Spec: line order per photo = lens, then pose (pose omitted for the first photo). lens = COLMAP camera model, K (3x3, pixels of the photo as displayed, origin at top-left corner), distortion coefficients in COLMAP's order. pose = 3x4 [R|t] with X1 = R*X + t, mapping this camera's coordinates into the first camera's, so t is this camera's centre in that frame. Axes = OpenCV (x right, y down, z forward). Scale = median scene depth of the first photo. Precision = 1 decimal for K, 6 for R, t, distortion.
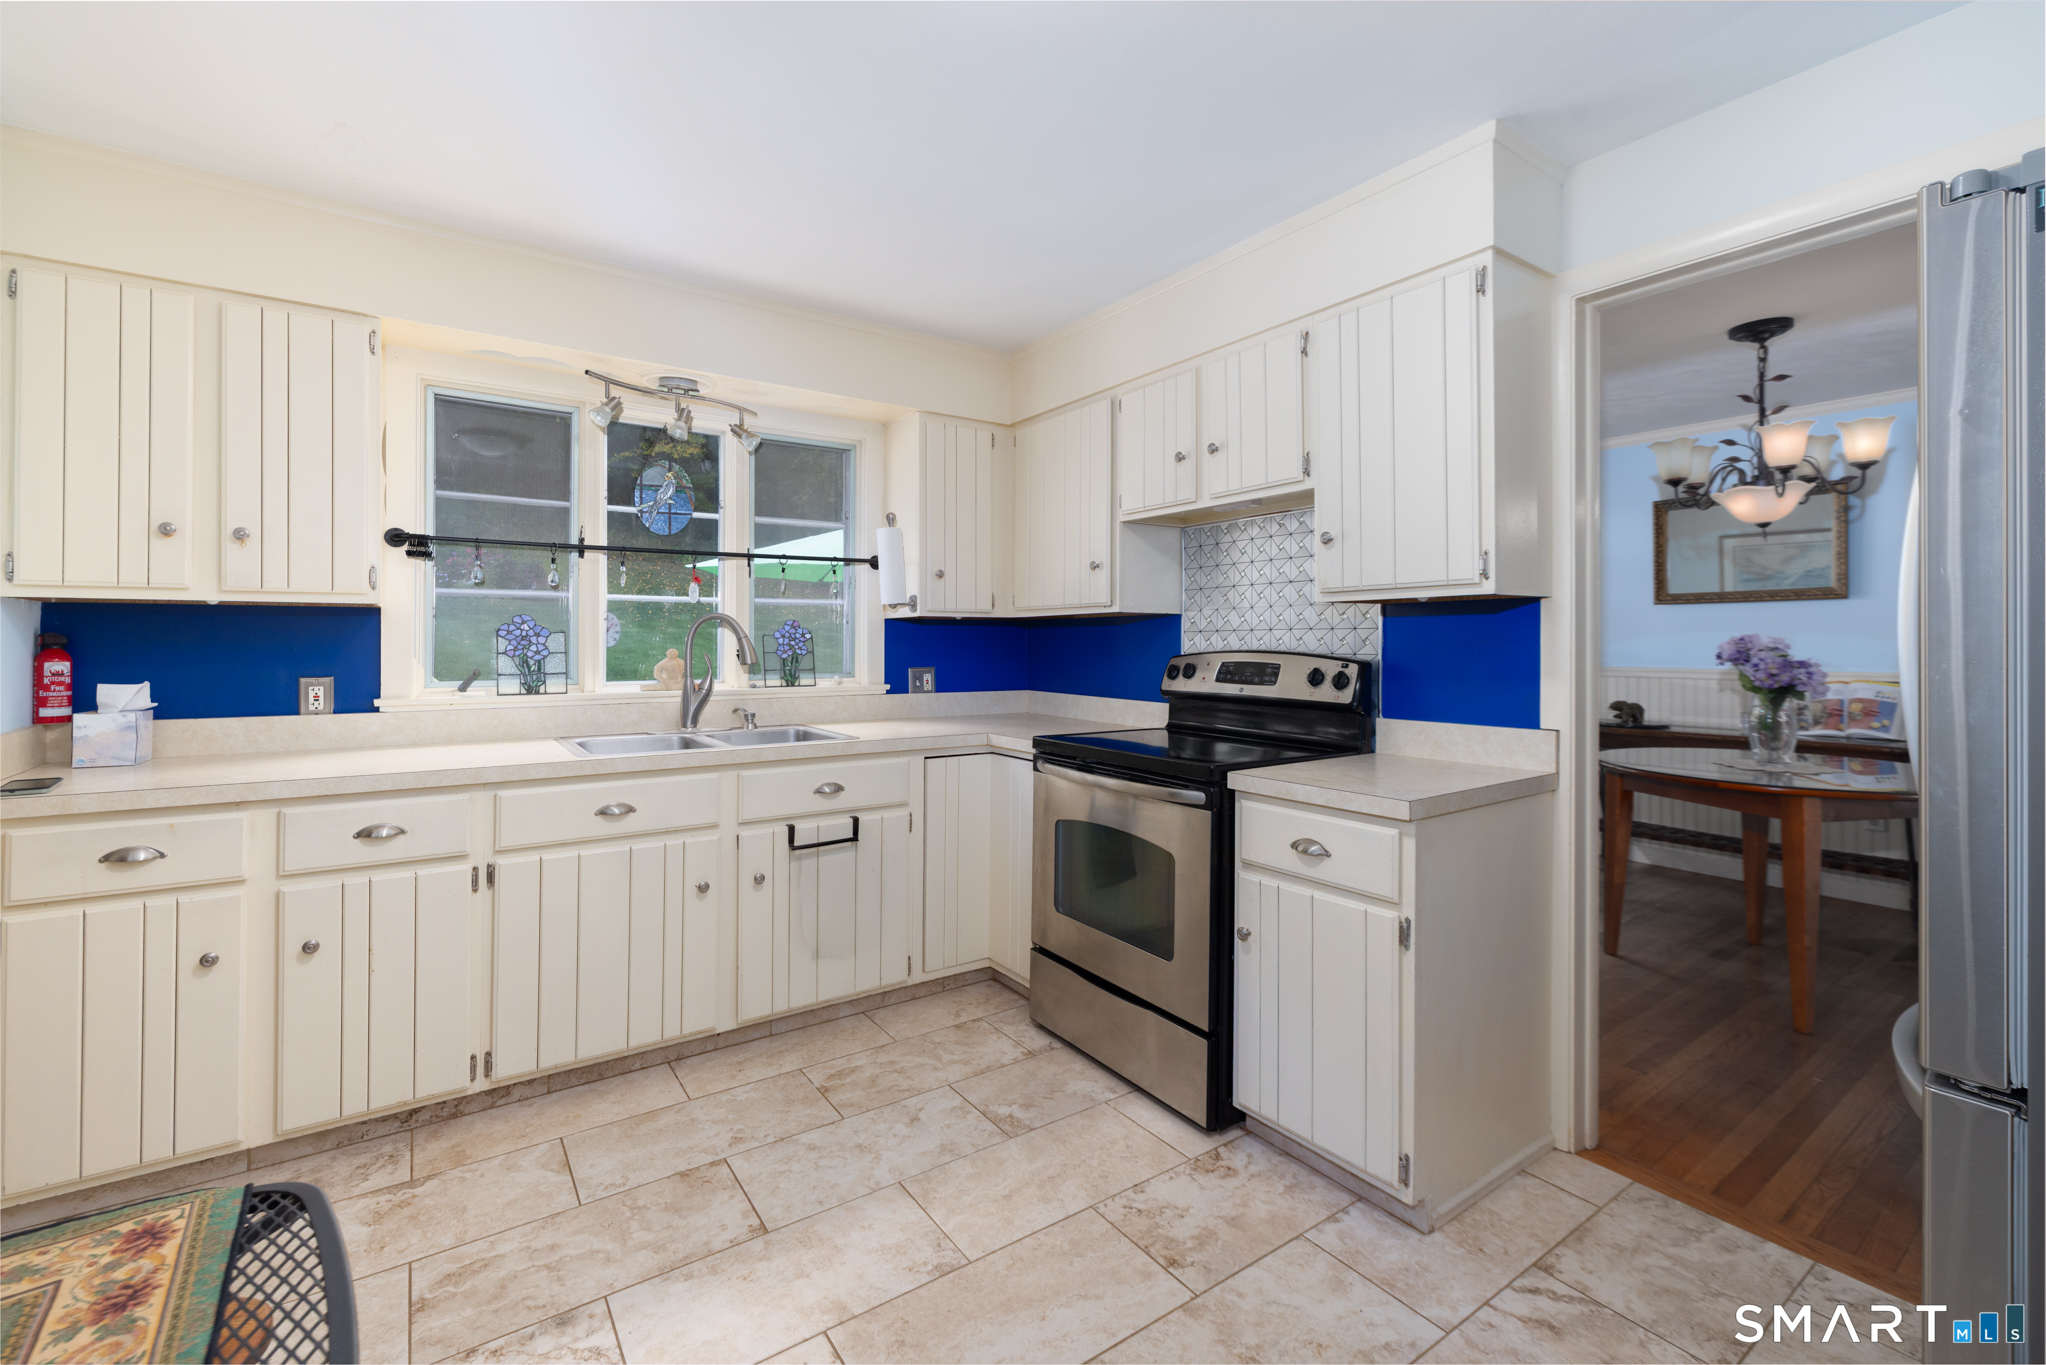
lens RADIAL K [[857.8, 0, 998.1], [0, 857.8, 633.6], [0, 0, 1]] dist [0.003620, 0.000177]
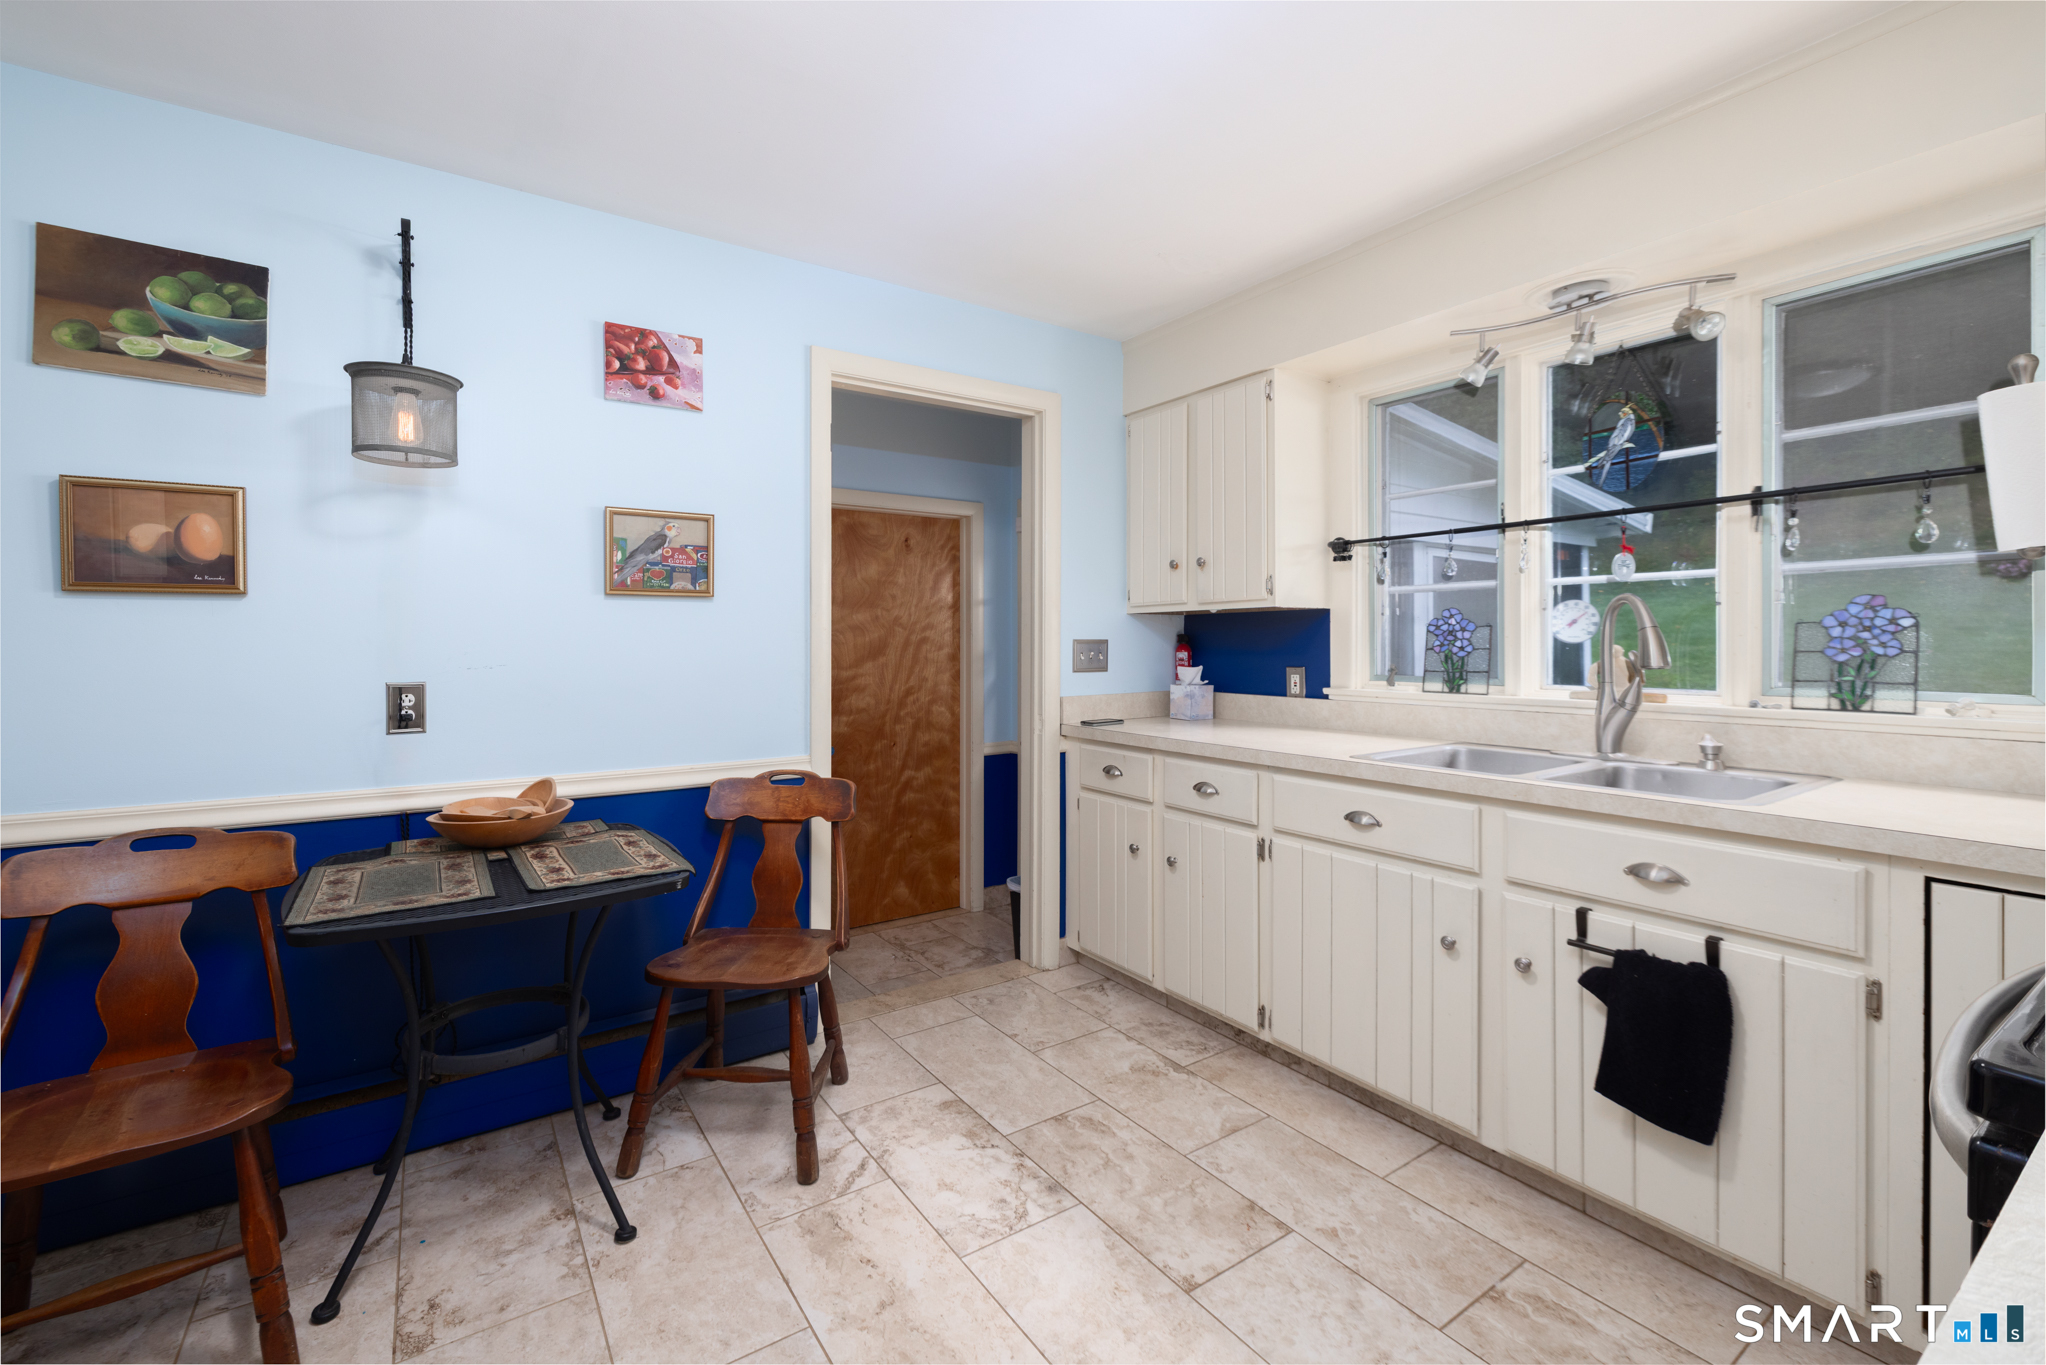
lens RADIAL K [[857.8, 0, 993.7], [0, 857.8, 642.2], [0, 0, 1]] dist [0.003620, 0.000177]
pose [[-0.010105, -0.000429, -0.999949, 0.449408], [0.019518, 0.999809, -0.000626, 0.006758], [0.999758, -0.019523, -0.010095, 0.577566]]
